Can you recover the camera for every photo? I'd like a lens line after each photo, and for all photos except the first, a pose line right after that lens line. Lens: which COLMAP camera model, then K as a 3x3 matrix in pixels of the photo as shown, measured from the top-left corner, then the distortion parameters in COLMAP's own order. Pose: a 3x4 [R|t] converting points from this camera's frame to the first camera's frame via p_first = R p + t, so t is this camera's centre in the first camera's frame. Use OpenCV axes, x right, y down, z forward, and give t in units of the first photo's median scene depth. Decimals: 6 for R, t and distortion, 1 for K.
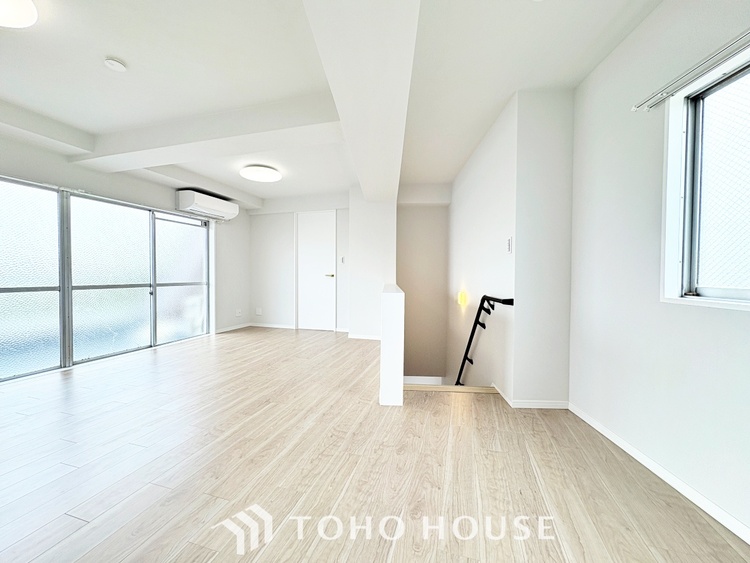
lens RADIAL K [[296.8, 0, 373.9], [0, 296.8, 280.9], [0, 0, 1]] dist [0.000879, 0.000442]
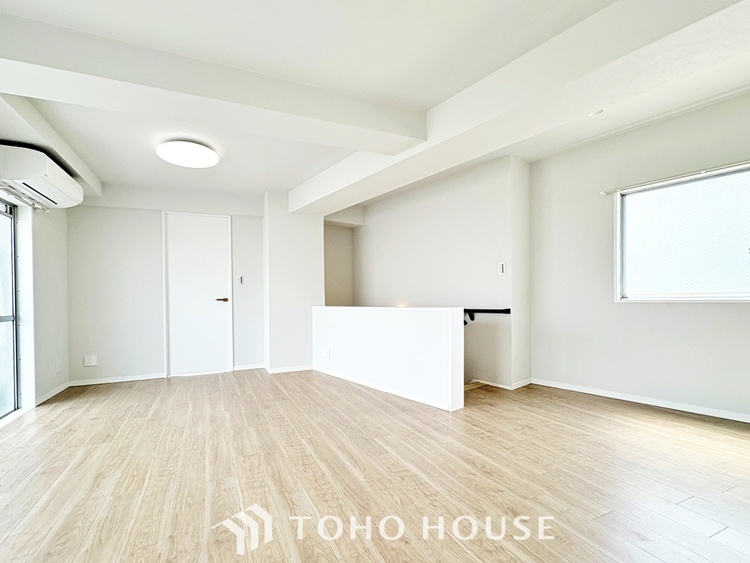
lens RADIAL K [[336.2, 0, 344.7], [0, 336.2, 303.8], [0, 0, 1]] dist [-0.000701, -0.000466]
pose [[0.777502, -0.027034, 0.628299, -0.761172], [0.038008, 0.999269, -0.004038, 0.012843], [-0.627731, 0.027020, 0.777961, 0.208364]]
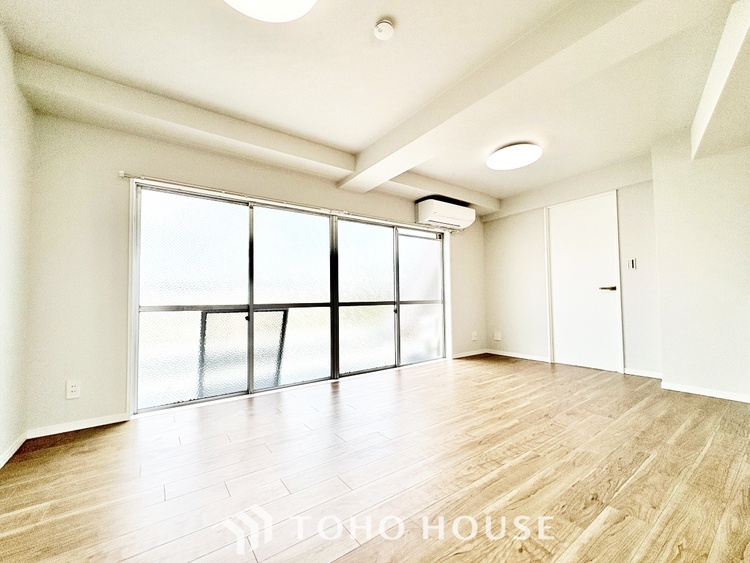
lens RADIAL K [[309.4, 0, 376.3], [0, 309.4, 286.9], [0, 0, 1]] dist [-0.000111, 0.000504]
pose [[0.795851, -0.039387, -0.604211, -0.242436], [0.005123, 0.998284, -0.058328, 0.028726], [0.605471, 0.043325, 0.794687, 0.202840]]
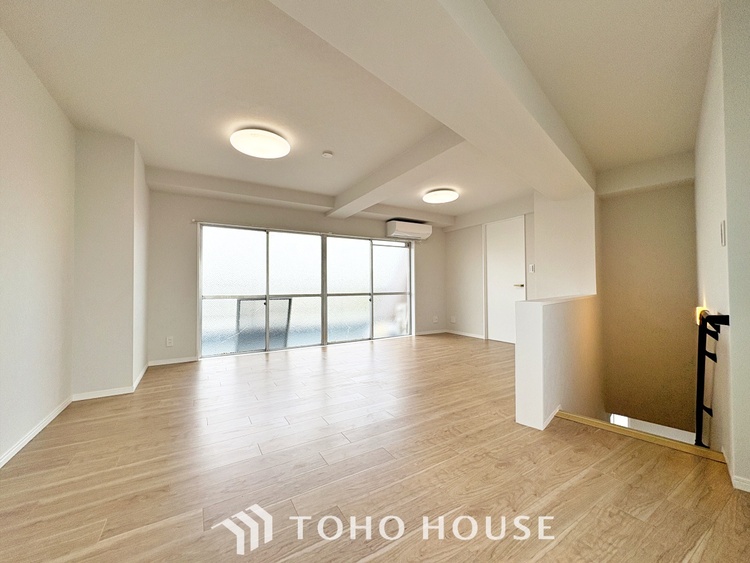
lens RADIAL K [[296.8, 0, 377.0], [0, 296.8, 281.5], [0, 0, 1]] dist [0.000879, 0.000442]
pose [[0.745859, -0.021012, -0.665773, 0.239760], [-0.004743, 0.999309, -0.036852, 0.010026], [0.666087, 0.030644, 0.745244, 0.002044]]
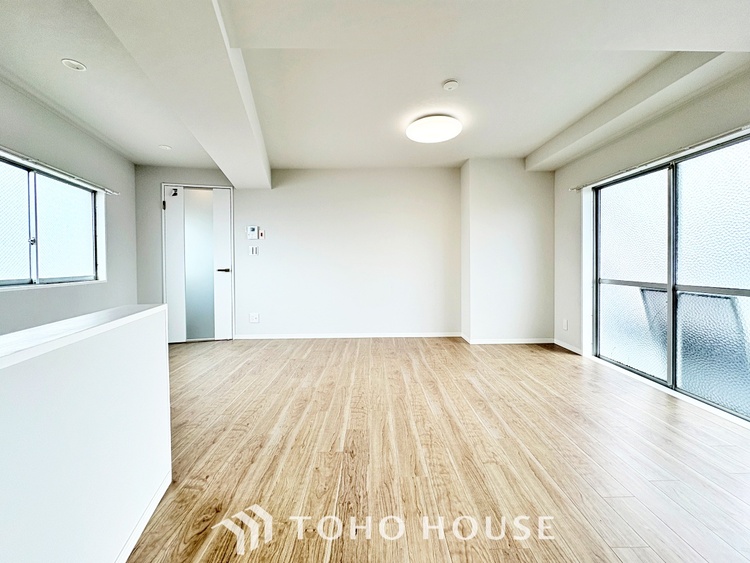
lens RADIAL K [[309.4, 0, 376.3], [0, 309.4, 275.8], [0, 0, 1]] dist [-0.000111, 0.000504]
pose [[-0.953621, 0.014672, -0.300652, -0.151815], [-0.003951, 0.998115, 0.061240, -0.046614], [0.300984, 0.059588, -0.951766, 1.283918]]
